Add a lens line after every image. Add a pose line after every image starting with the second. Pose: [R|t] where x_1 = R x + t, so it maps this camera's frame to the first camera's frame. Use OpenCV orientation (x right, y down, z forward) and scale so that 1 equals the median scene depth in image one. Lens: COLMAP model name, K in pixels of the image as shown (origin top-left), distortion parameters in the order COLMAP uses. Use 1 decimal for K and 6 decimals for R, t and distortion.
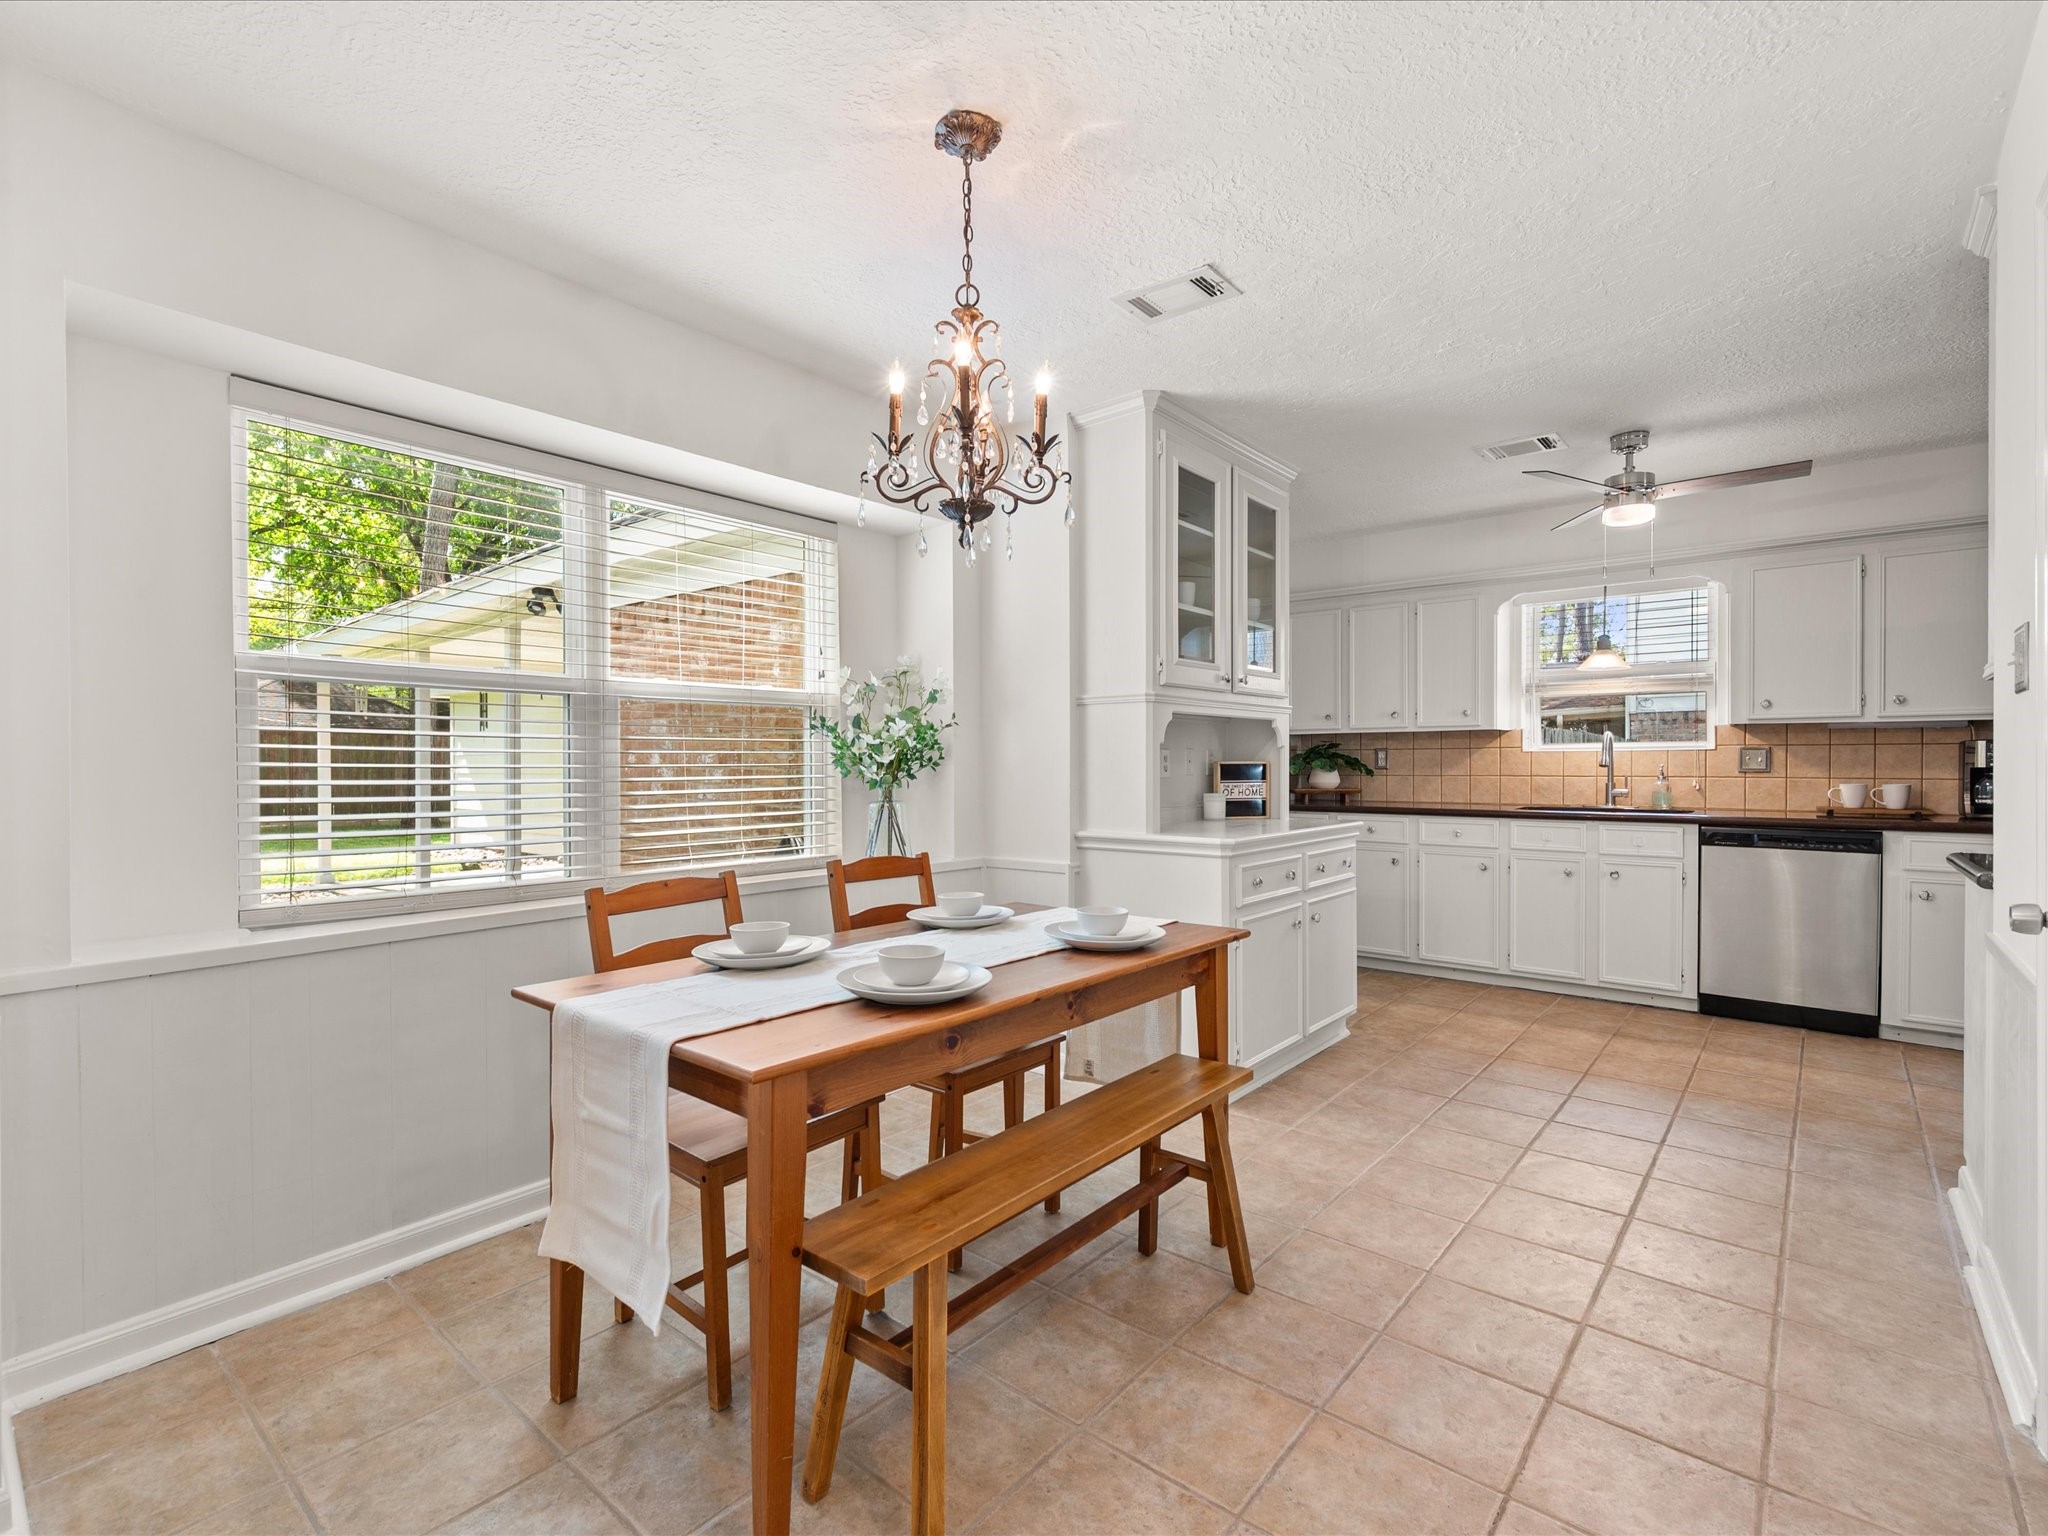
lens RADIAL K [[944.6, 0, 1024.0], [0, 944.6, 768.0], [0, 0, 1]] dist [0.027996, -0.026349]
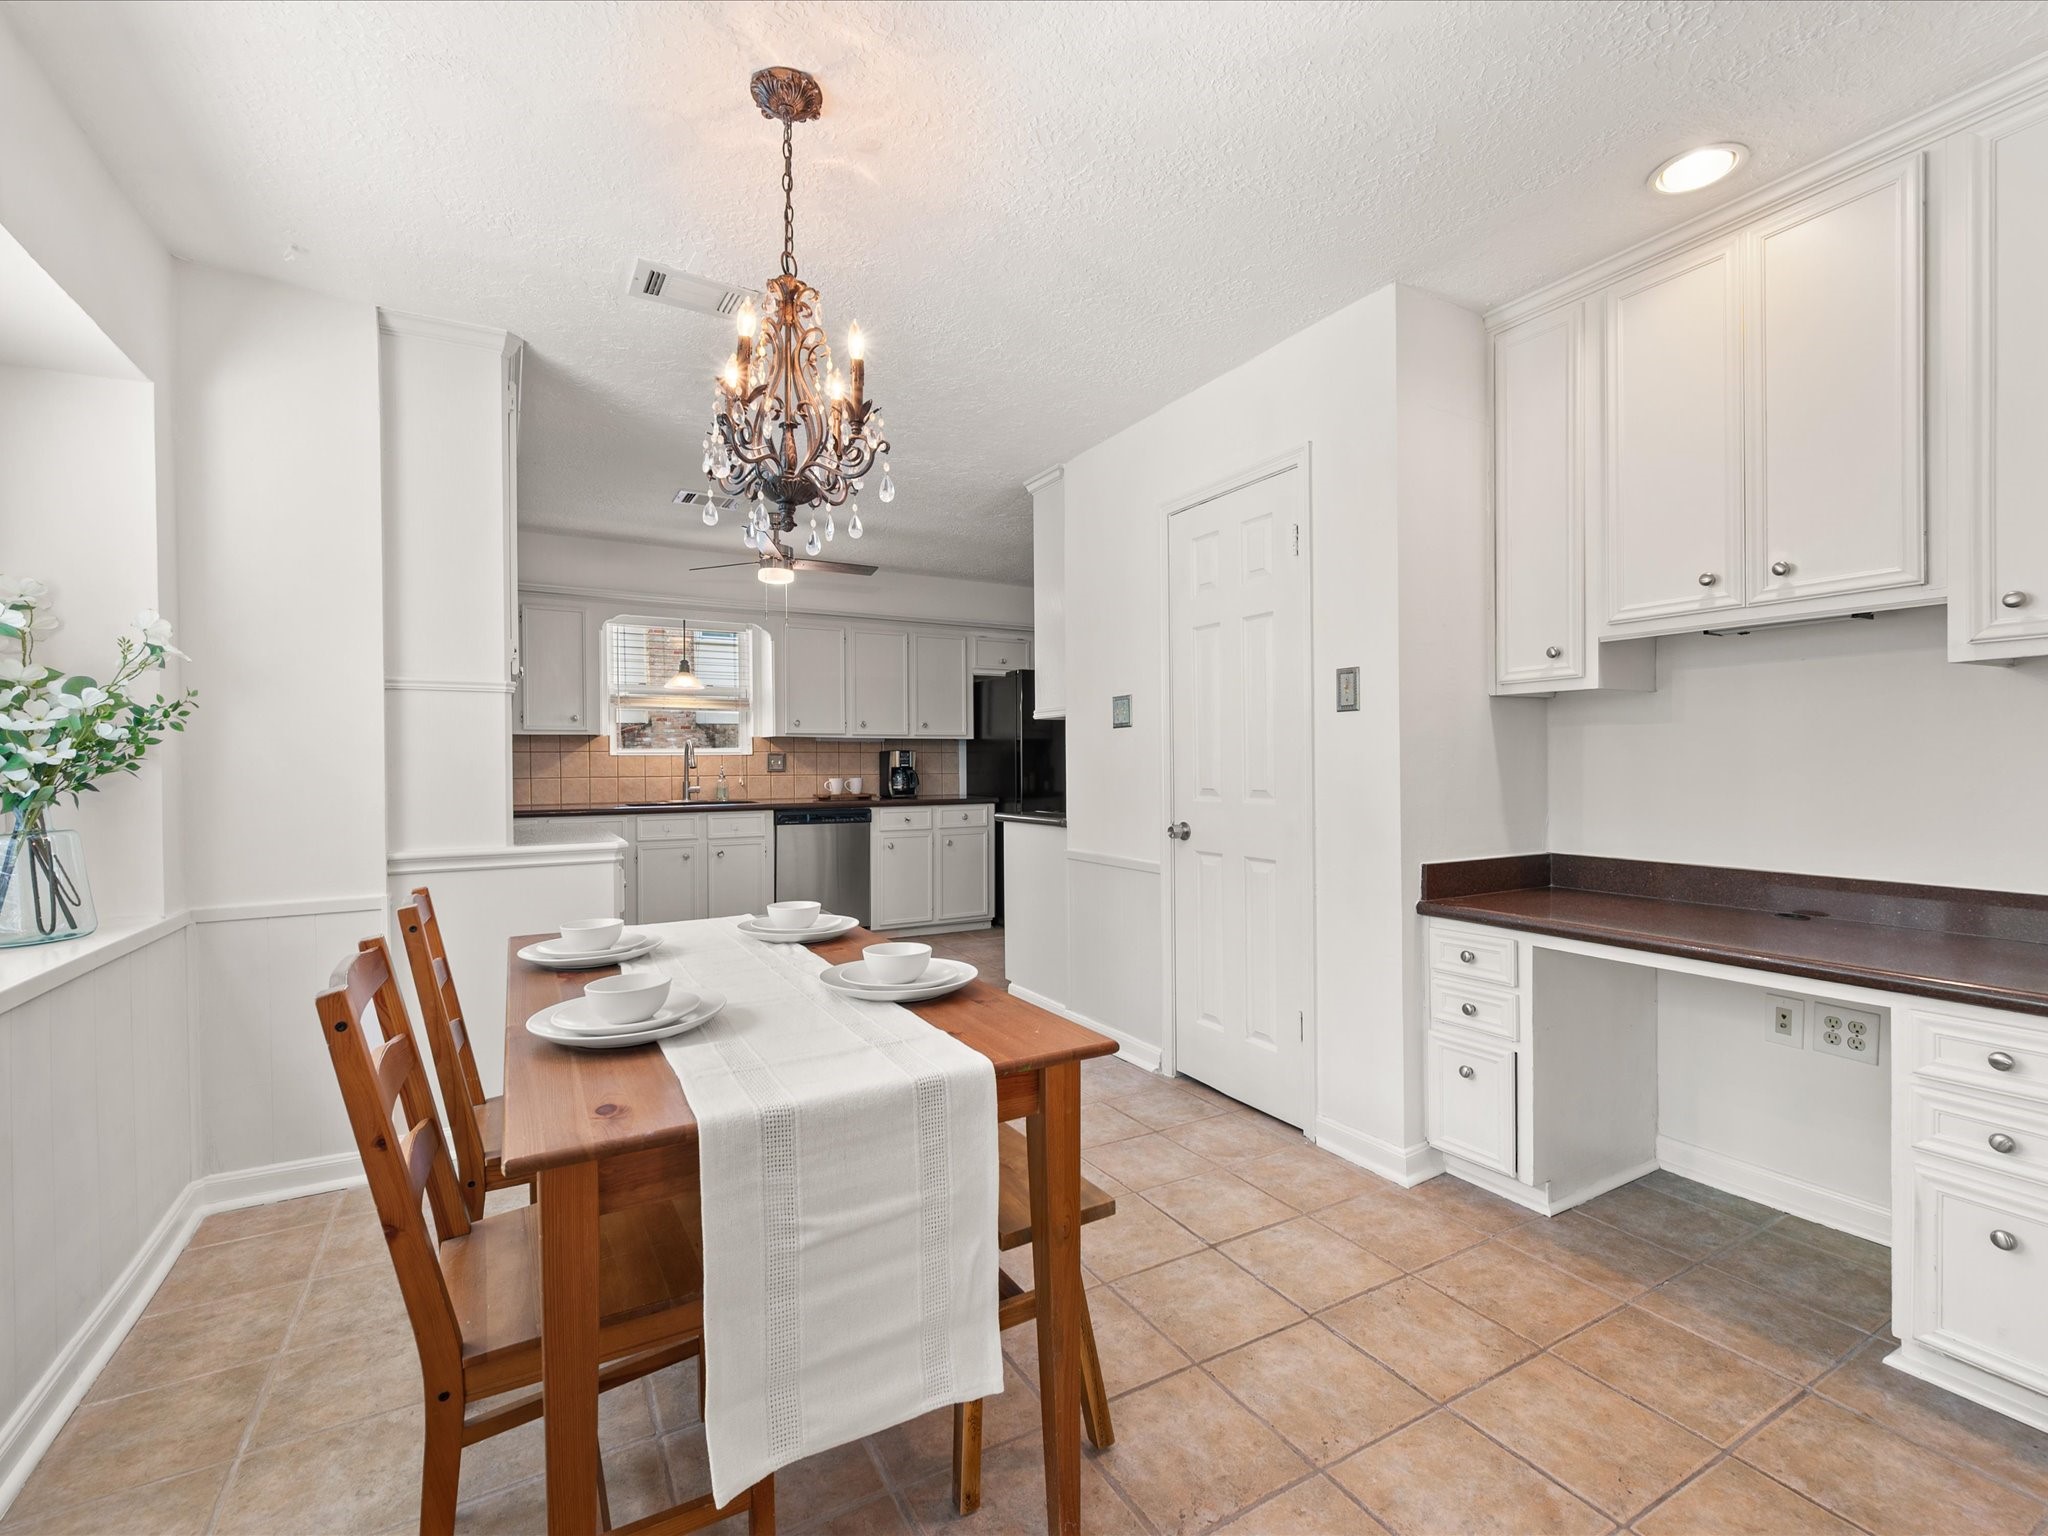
lens RADIAL K [[905.6, 0, 1024.0], [0, 905.6, 768.0], [0, 0, 1]] dist [-0.000757, -0.000057]
pose [[0.356171, -0.004559, 0.934410, -0.364628], [0.011156, 0.999938, 0.000626, 0.002685], [-0.934354, 0.010202, 0.356199, 0.207516]]
